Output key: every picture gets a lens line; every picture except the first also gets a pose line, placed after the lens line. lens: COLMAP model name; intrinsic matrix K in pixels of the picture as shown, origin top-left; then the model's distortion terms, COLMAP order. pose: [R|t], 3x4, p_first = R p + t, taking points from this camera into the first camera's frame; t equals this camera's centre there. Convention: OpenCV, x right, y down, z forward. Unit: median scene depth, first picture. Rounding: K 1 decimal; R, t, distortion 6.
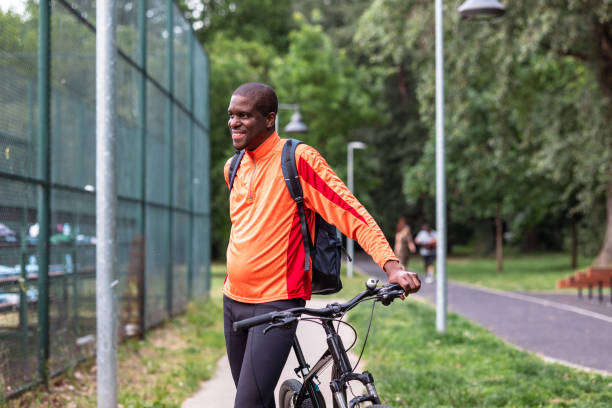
lens RADIAL K [[1510.4, 0, 306.0], [0, 1510.4, 204.0], [0, 0, 1]] dist [0.058187, 0.119978]
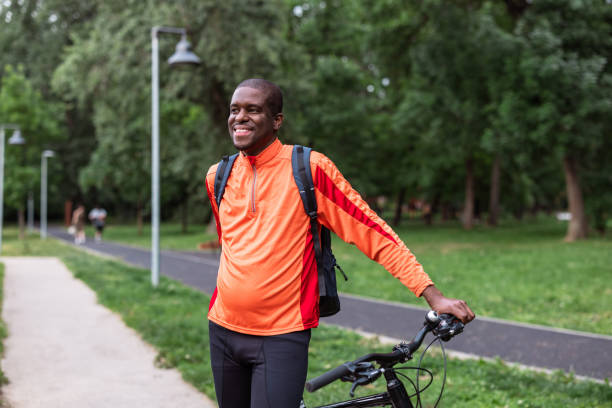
lens RADIAL K [[894.4, 0, 306.7], [0, 894.4, 200.5], [0, 0, 1]] dist [0.021579, -0.021141]
pose [[0.944365, 0.007126, 0.328822, -0.176093], [-0.010406, 0.999912, 0.008217, -0.015171], [-0.328734, -0.011182, 0.944356, 0.506127]]
